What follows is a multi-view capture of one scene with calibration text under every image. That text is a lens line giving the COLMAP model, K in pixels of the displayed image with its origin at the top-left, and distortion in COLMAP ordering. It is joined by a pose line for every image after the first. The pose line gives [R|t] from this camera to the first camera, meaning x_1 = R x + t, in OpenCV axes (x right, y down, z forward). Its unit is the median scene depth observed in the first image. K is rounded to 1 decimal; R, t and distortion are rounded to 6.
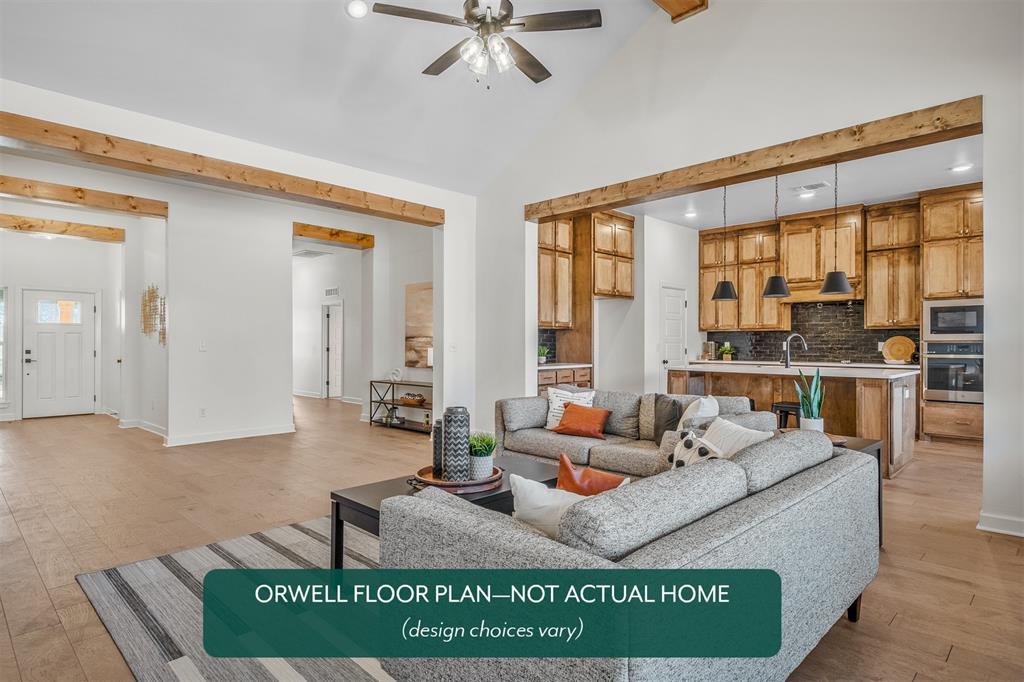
lens RADIAL K [[566.9, 0, 513.7], [0, 566.9, 342.2], [0, 0, 1]] dist [0.026099, -0.007481]
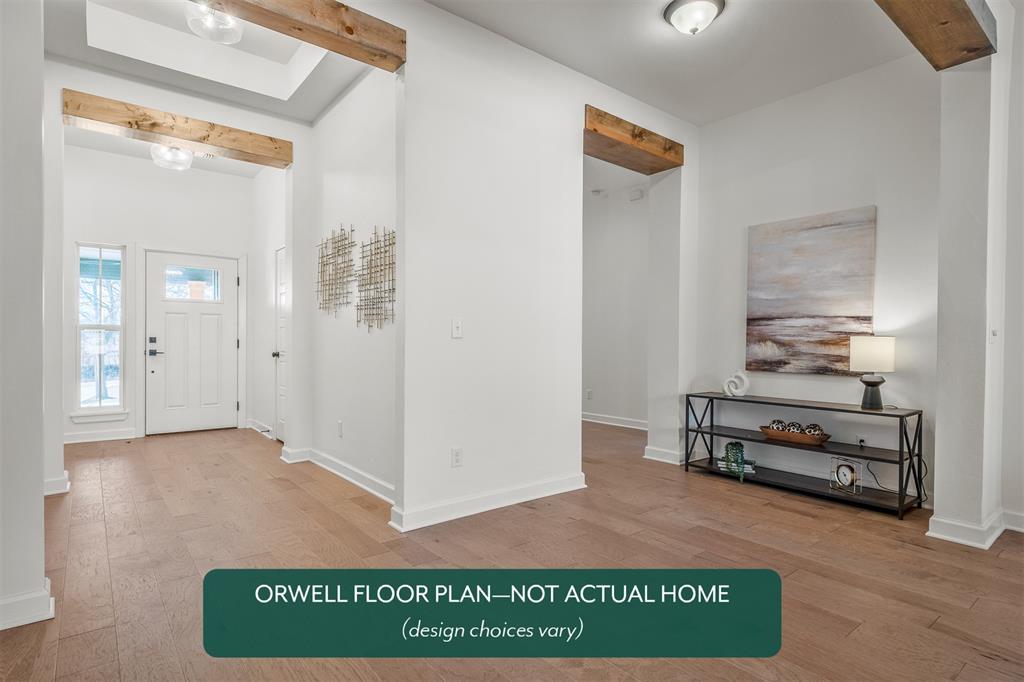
lens RADIAL K [[542.0, 0, 515.1], [0, 542.0, 343.7], [0, 0, 1]] dist [0.013370, -0.002233]
pose [[0.992700, 0.008594, -0.120303, -0.391839], [-0.007484, 0.999925, 0.009672, 0.013995], [0.120377, -0.008701, 0.992690, 0.473811]]
